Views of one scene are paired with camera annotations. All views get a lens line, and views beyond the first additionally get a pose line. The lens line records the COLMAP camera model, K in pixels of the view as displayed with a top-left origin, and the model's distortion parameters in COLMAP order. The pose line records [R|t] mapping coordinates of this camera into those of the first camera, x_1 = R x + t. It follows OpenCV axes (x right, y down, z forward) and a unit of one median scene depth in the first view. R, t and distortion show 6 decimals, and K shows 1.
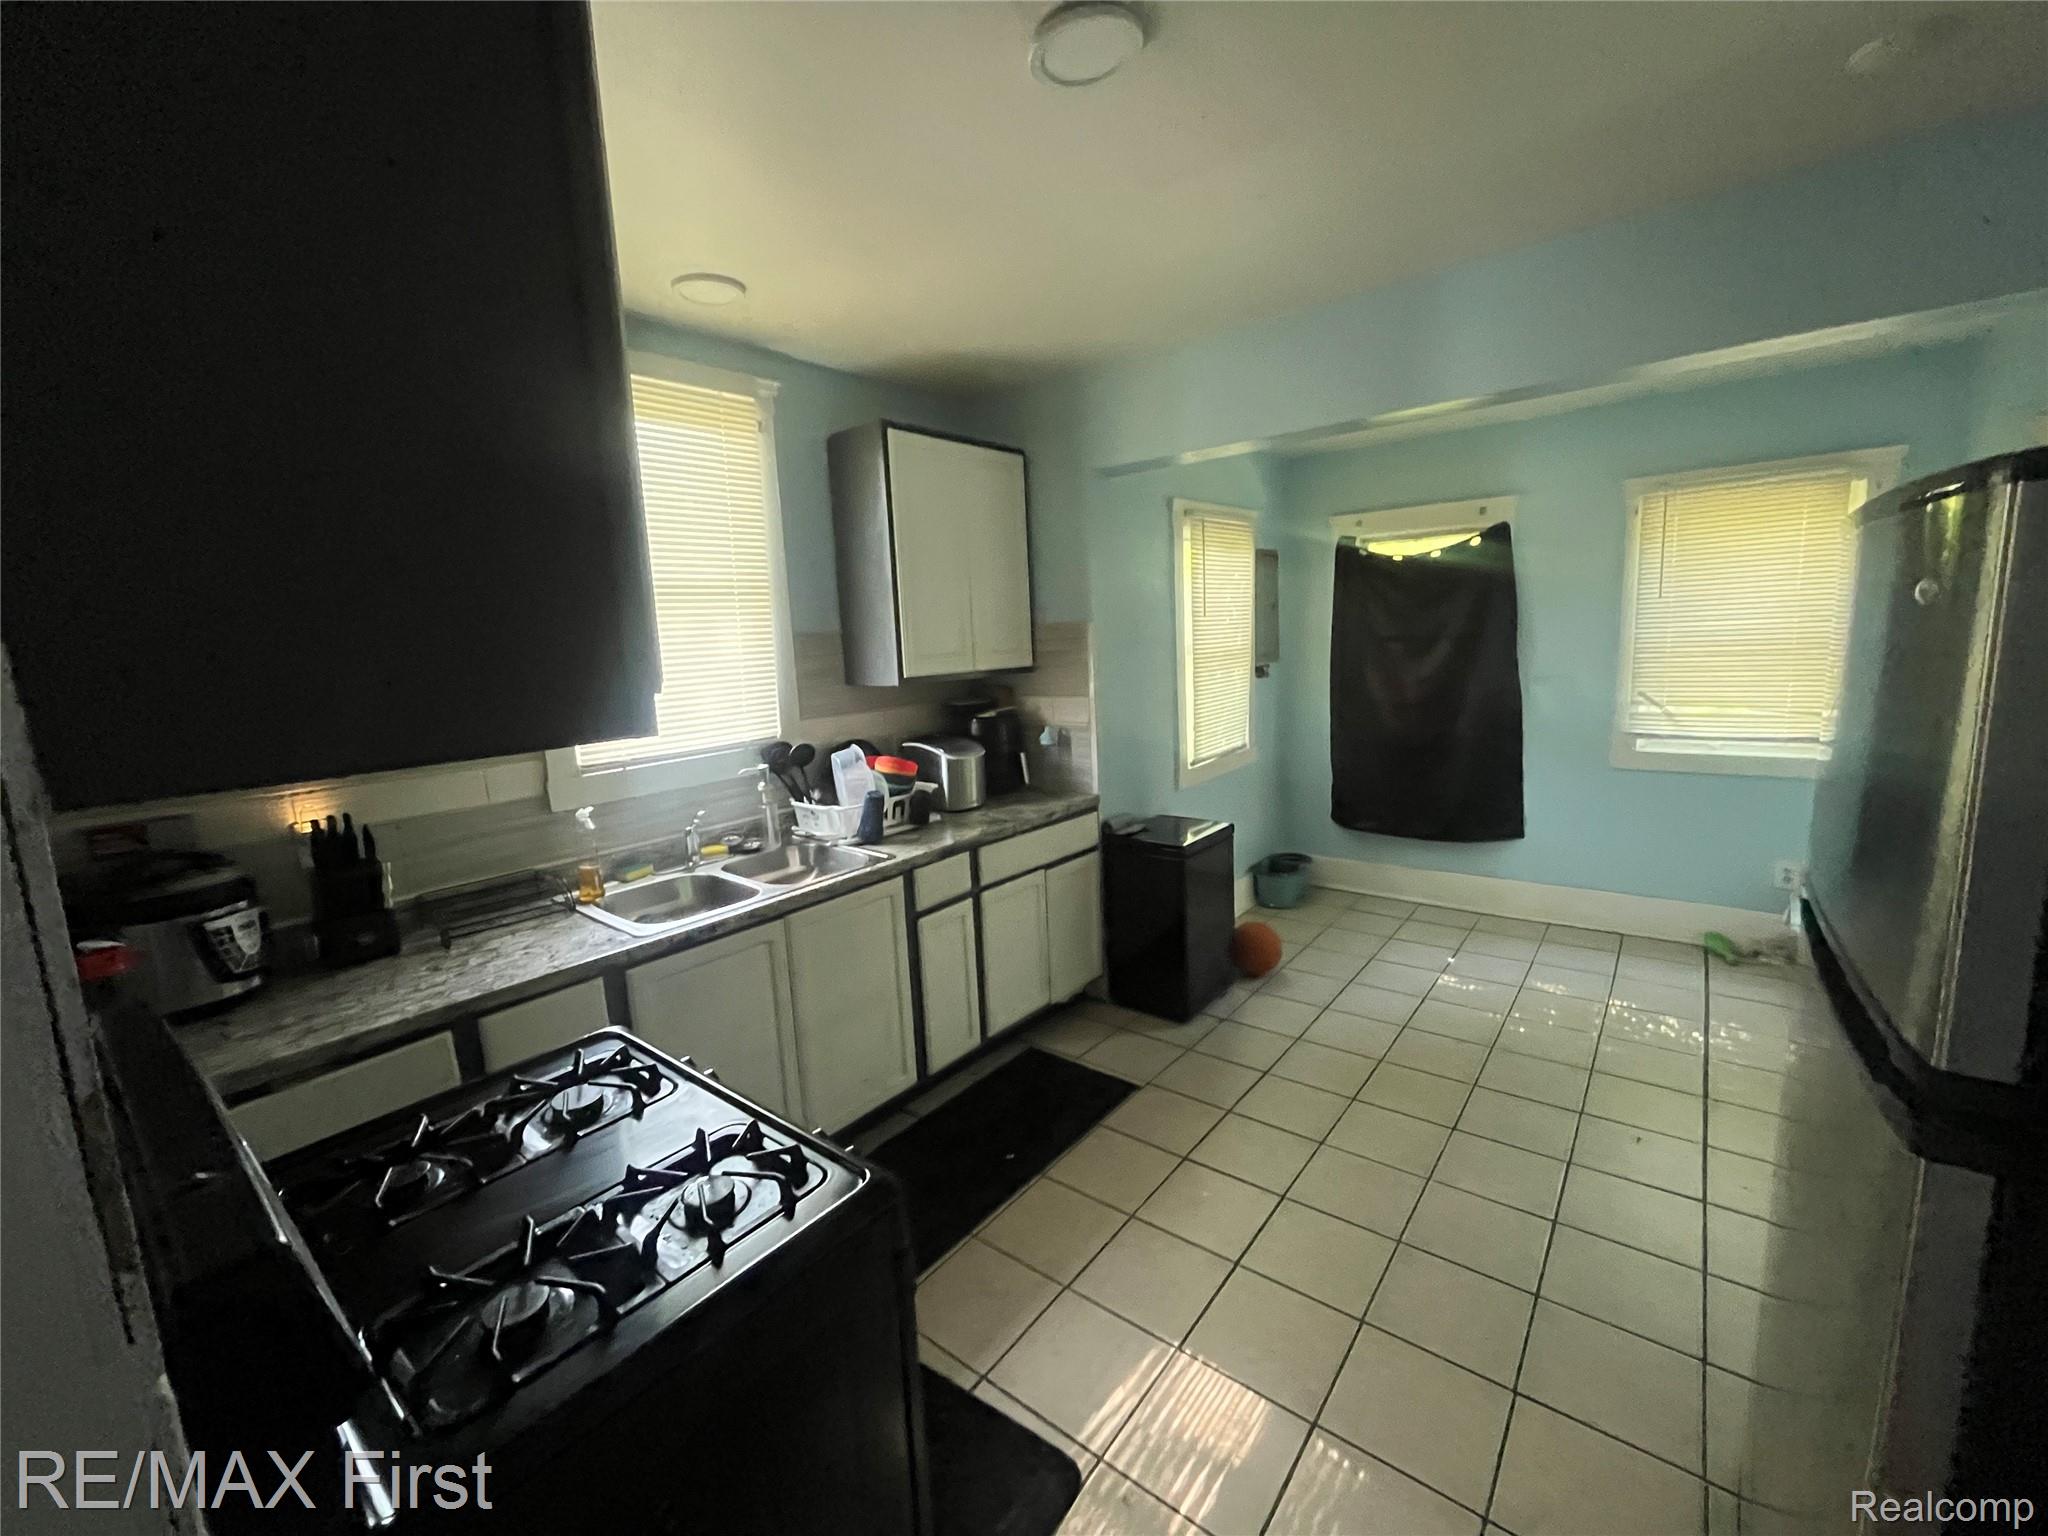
lens RADIAL K [[834.8, 0, 1024.0], [0, 834.8, 768.0], [0, 0, 1]] dist [-0.000953, -0.000006]
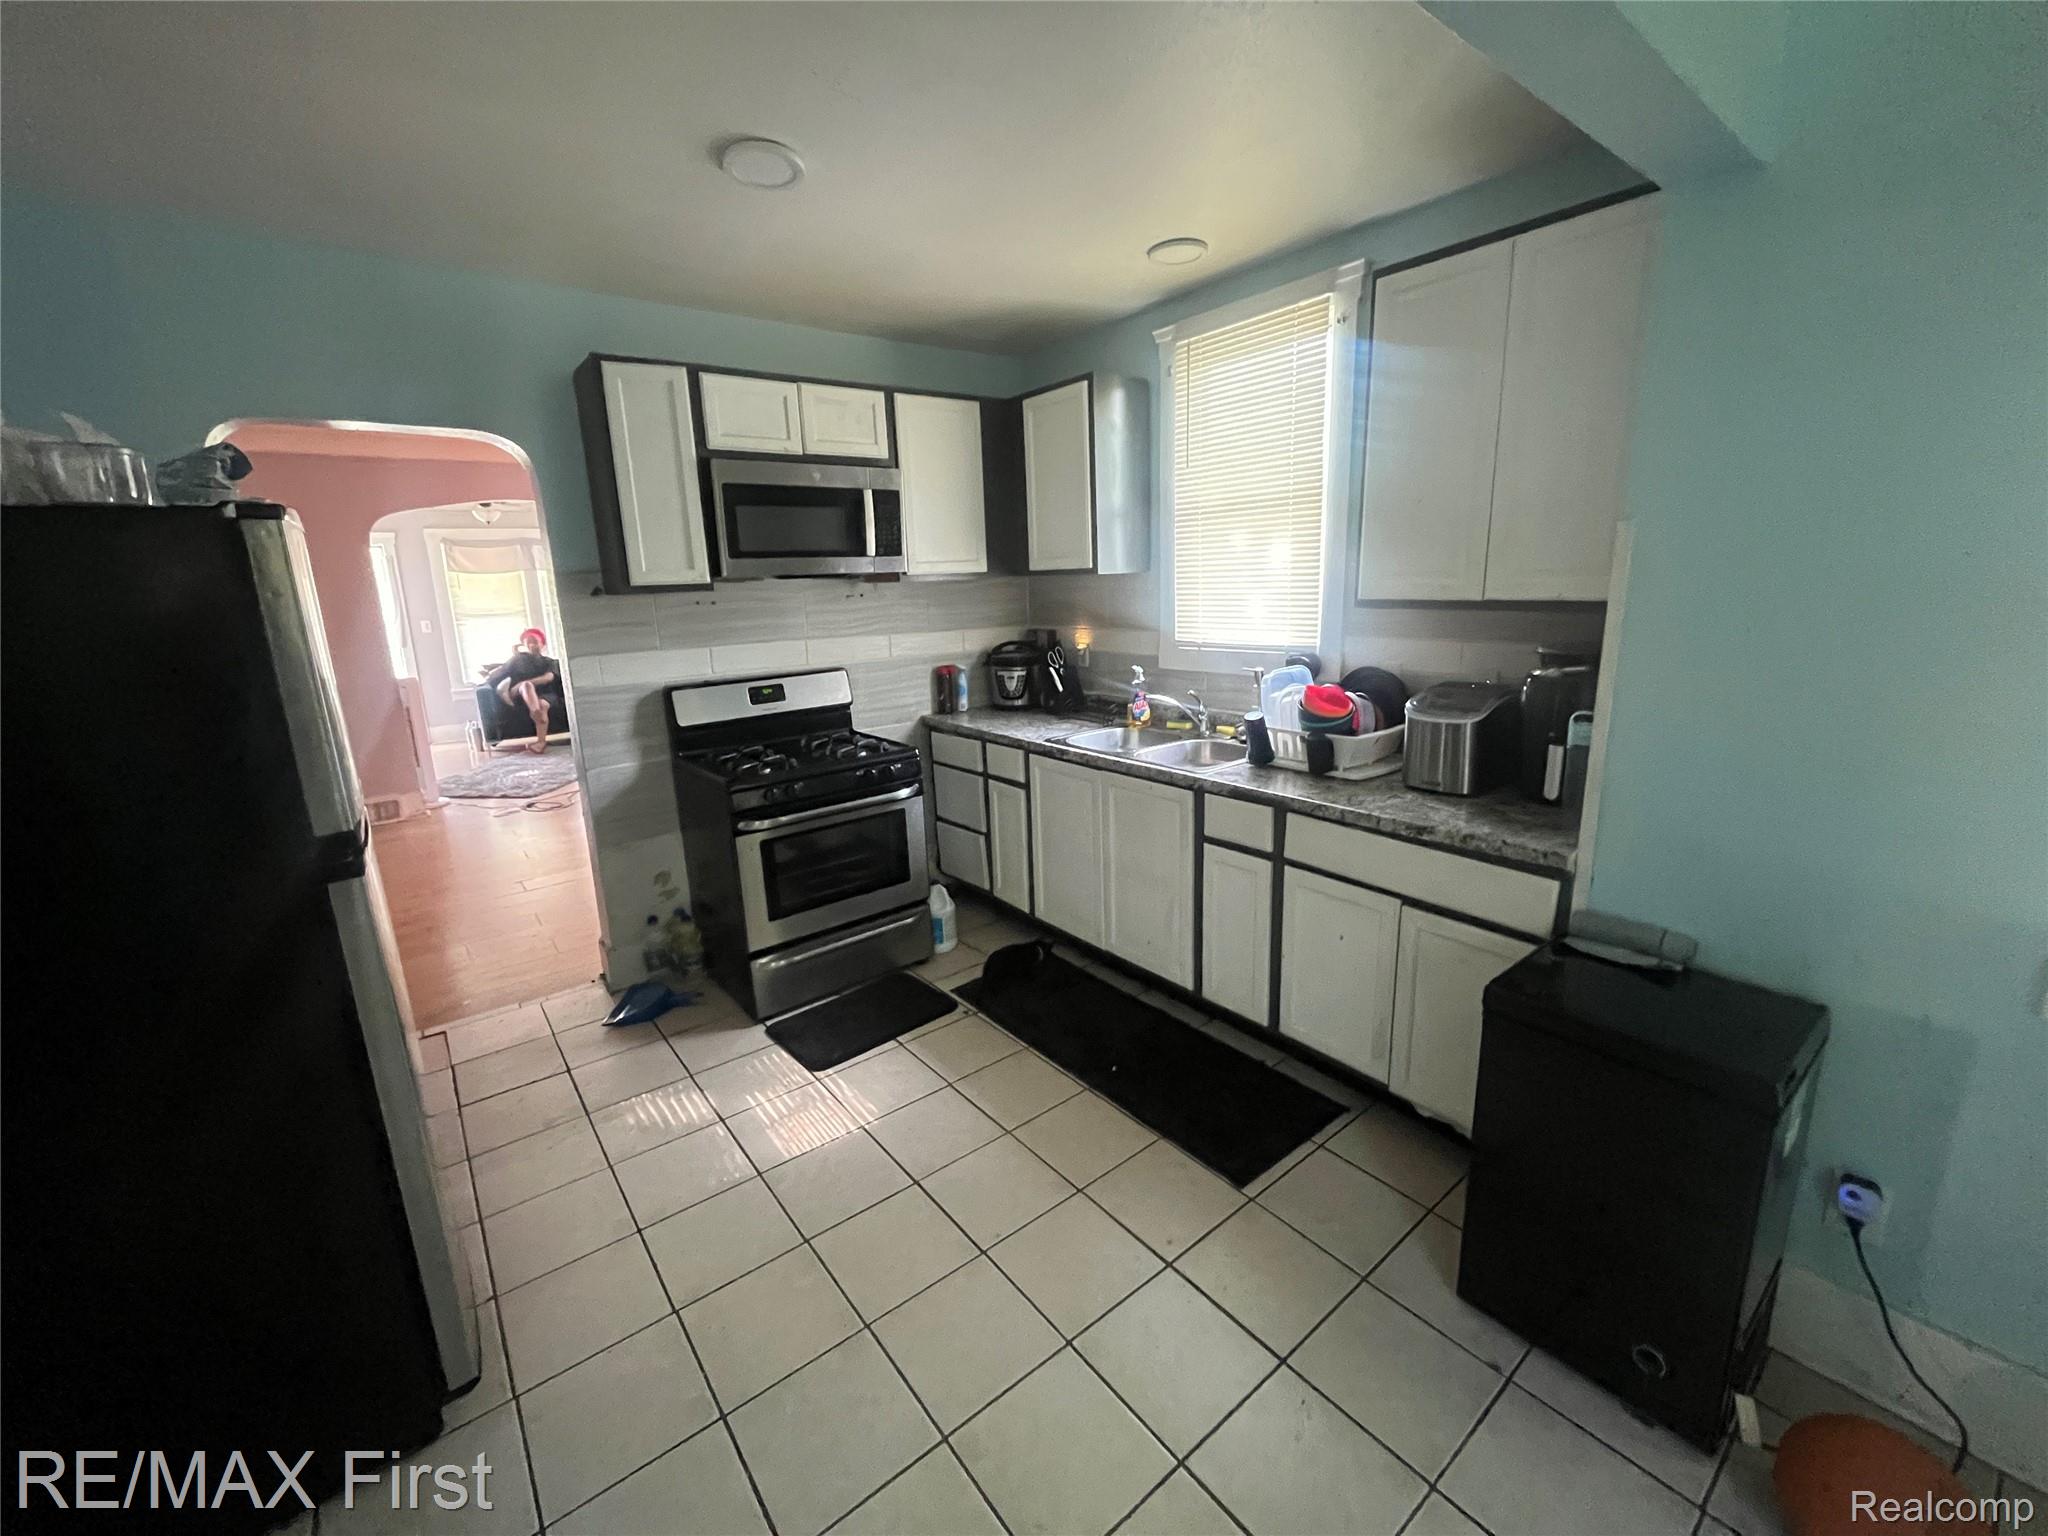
lens RADIAL K [[834.8, 0, 1024.0], [0, 834.8, 768.0], [0, 0, 1]] dist [-0.000953, -0.000006]
pose [[-0.225937, 0.274098, -0.934785, 0.816531], [-0.112513, 0.945833, 0.304532, -0.179746], [0.967622, 0.173981, -0.182859, 0.942310]]
